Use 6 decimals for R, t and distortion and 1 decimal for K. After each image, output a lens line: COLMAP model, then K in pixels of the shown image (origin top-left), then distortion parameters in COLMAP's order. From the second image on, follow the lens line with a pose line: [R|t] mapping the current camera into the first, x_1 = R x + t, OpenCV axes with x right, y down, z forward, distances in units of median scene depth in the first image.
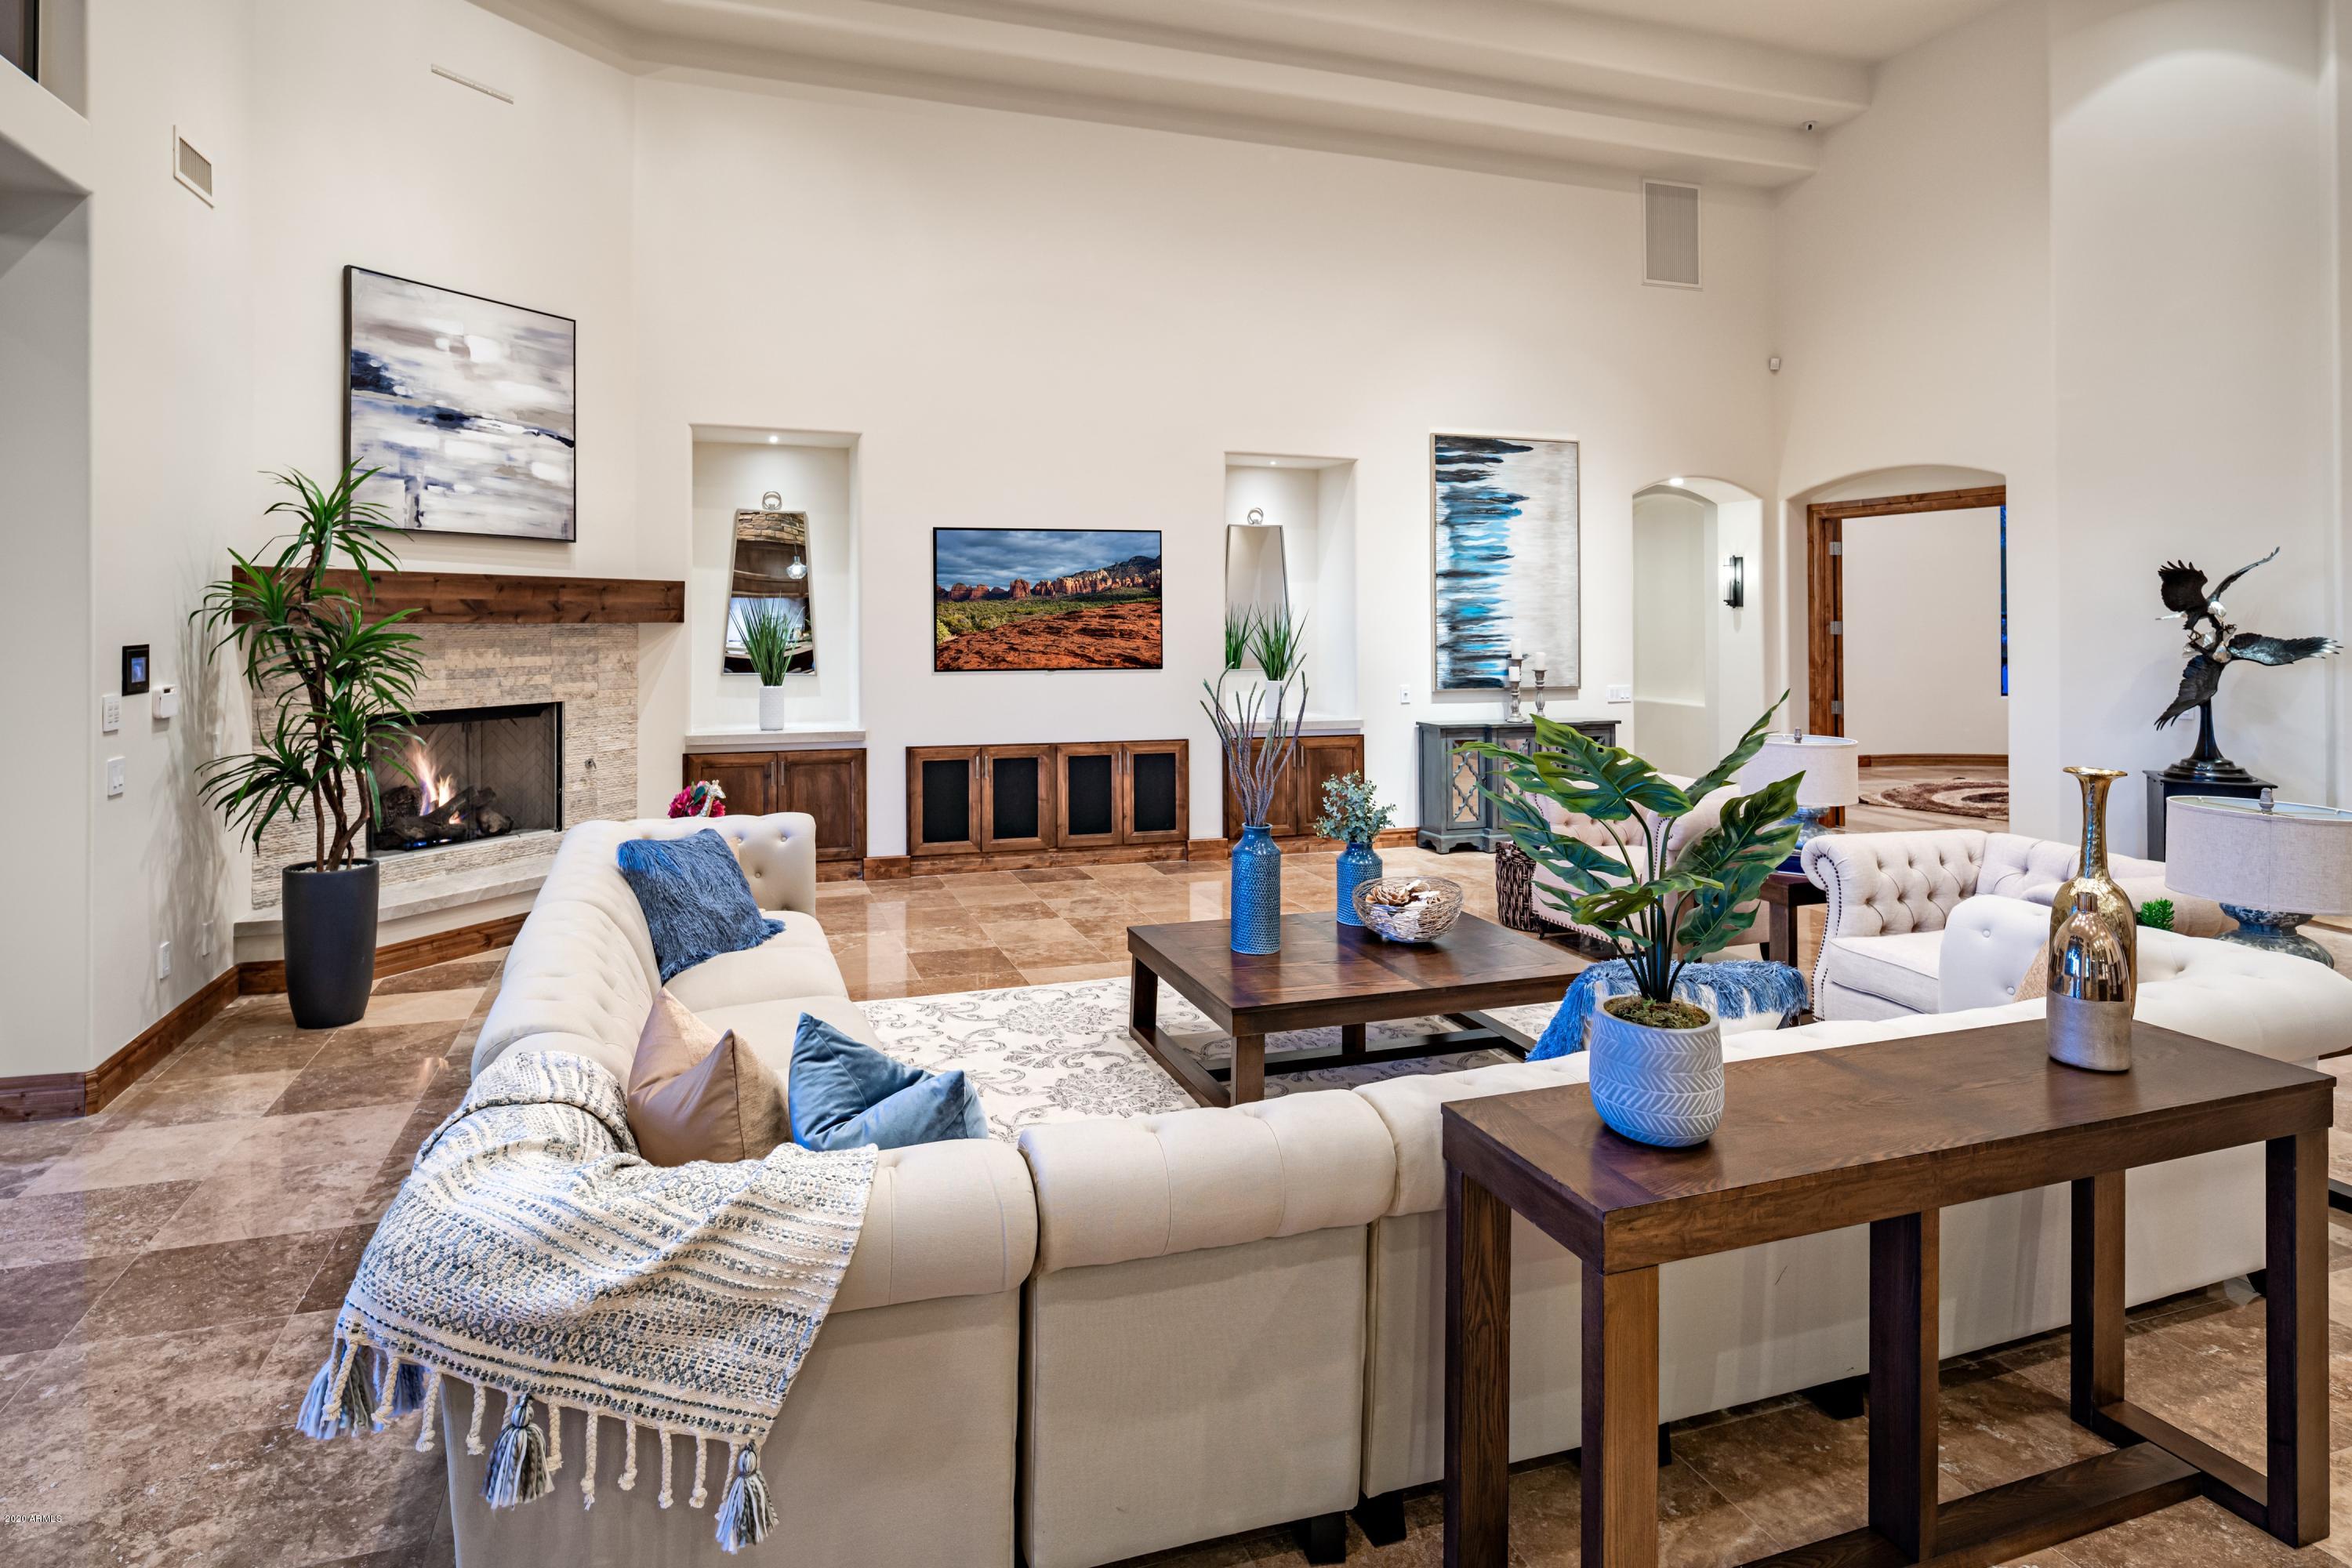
lens RADIAL K [[1279.1, 0, 1159.0], [0, 1279.1, 599.7], [0, 0, 1]] dist [0.002454, 0.000198]
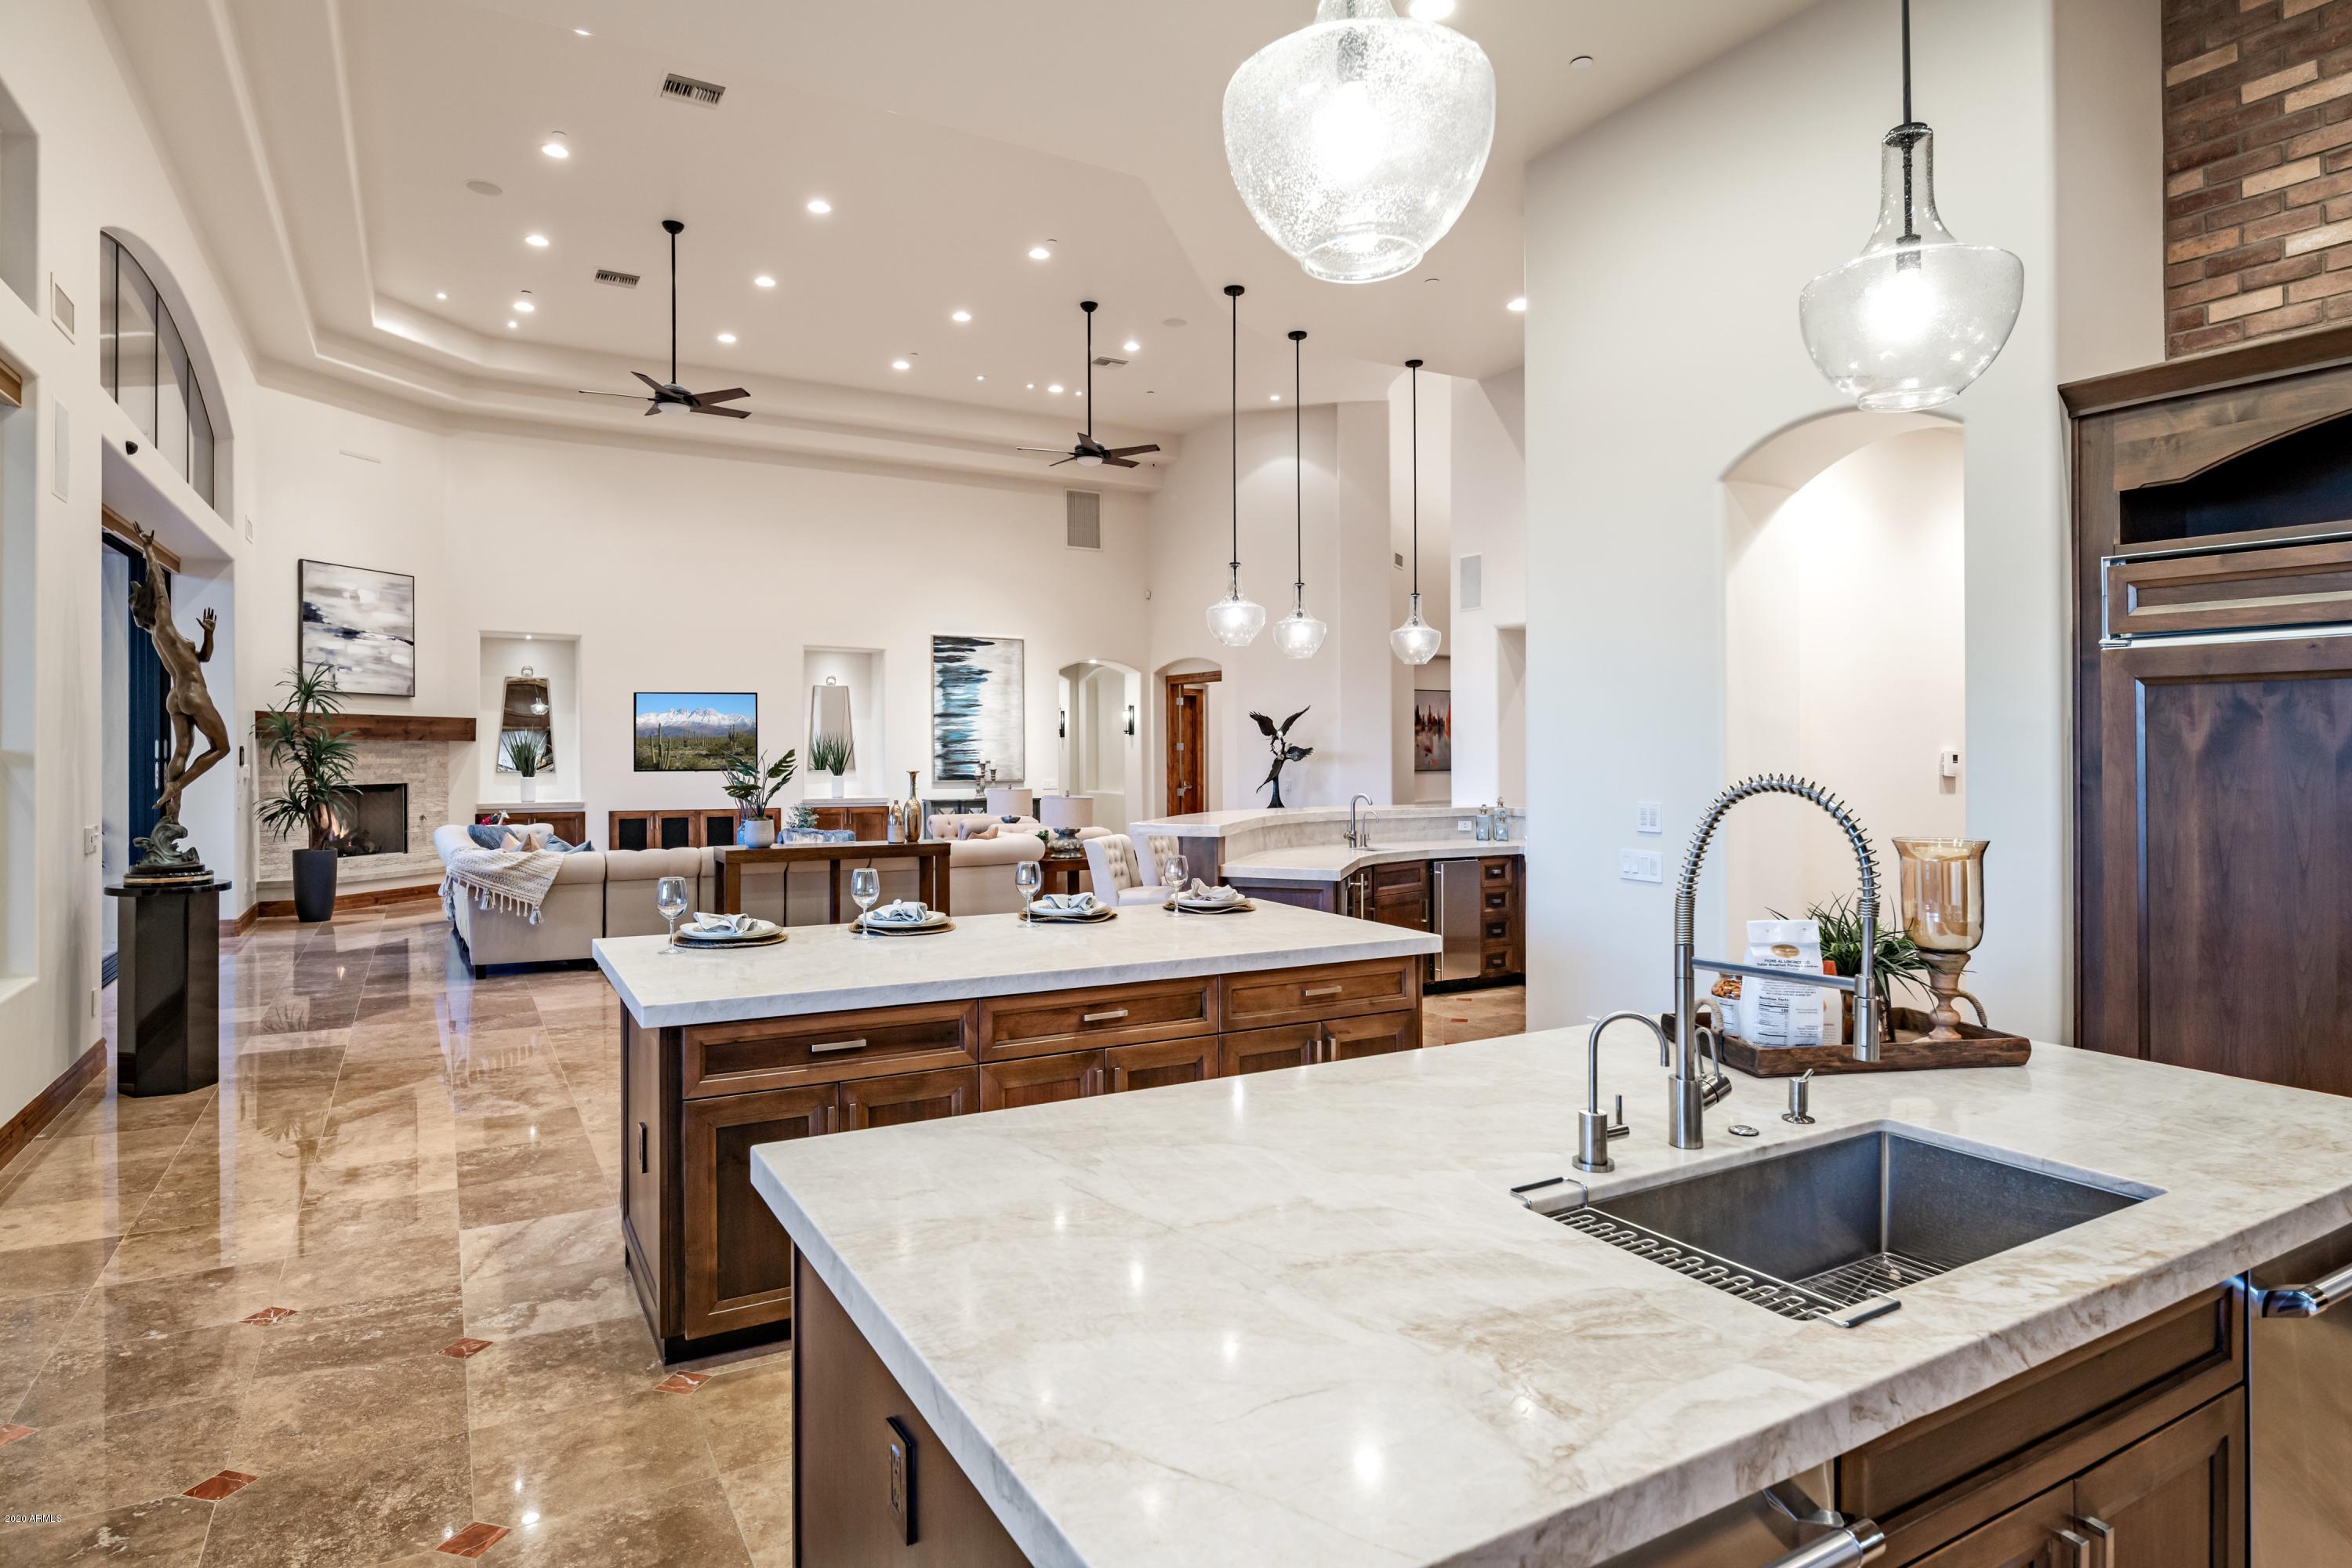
lens RADIAL K [[1292.2, 0, 1180.2], [0, 1292.2, 740.8], [0, 0, 1]] dist [-0.000660, -0.001033]
pose [[0.982710, 0.000318, 0.185150, 0.286787], [-0.001308, 0.999986, 0.005222, 0.007122], [-0.185146, -0.005374, 0.982696, -1.045785]]
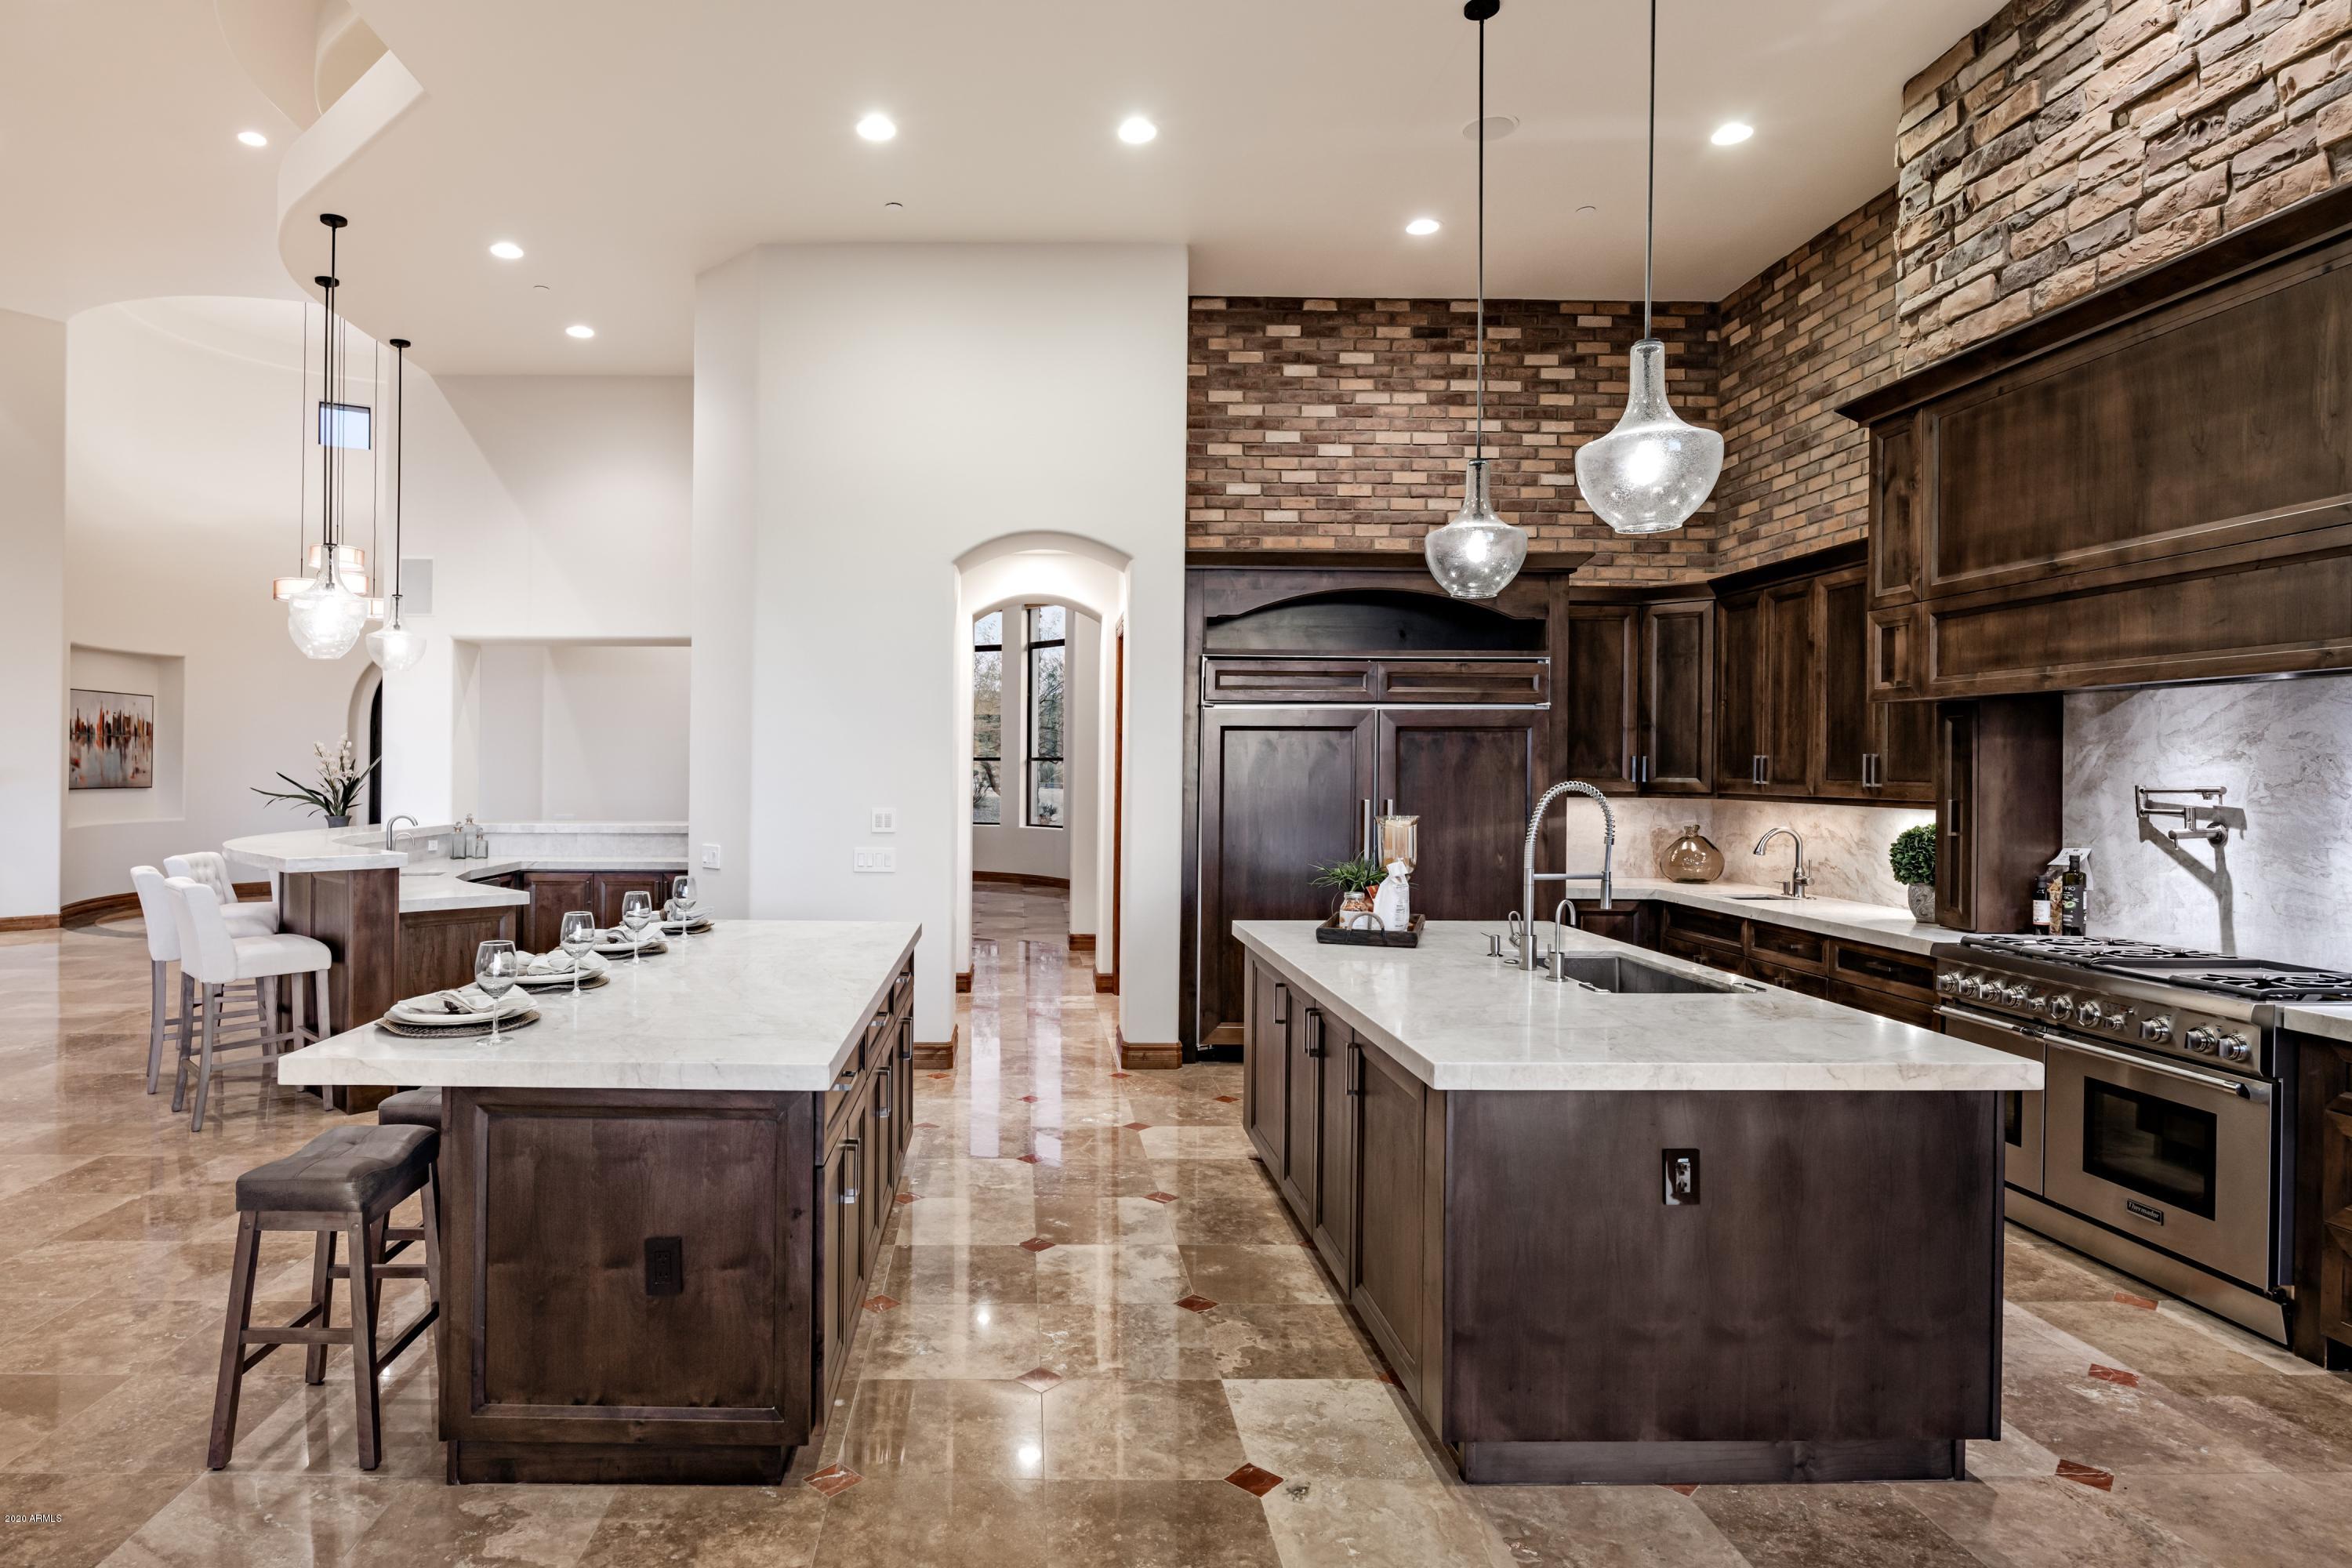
lens RADIAL K [[1282.1, 0, 1026.5], [0, 1282.1, 778.1], [0, 0, 1]] dist [-0.008898, -0.001202]
pose [[0.325611, -0.012462, 0.945422, -0.160374], [-0.012876, 0.999762, 0.017613, 0.005950], [-0.945416, -0.017908, 0.325373, -0.753029]]
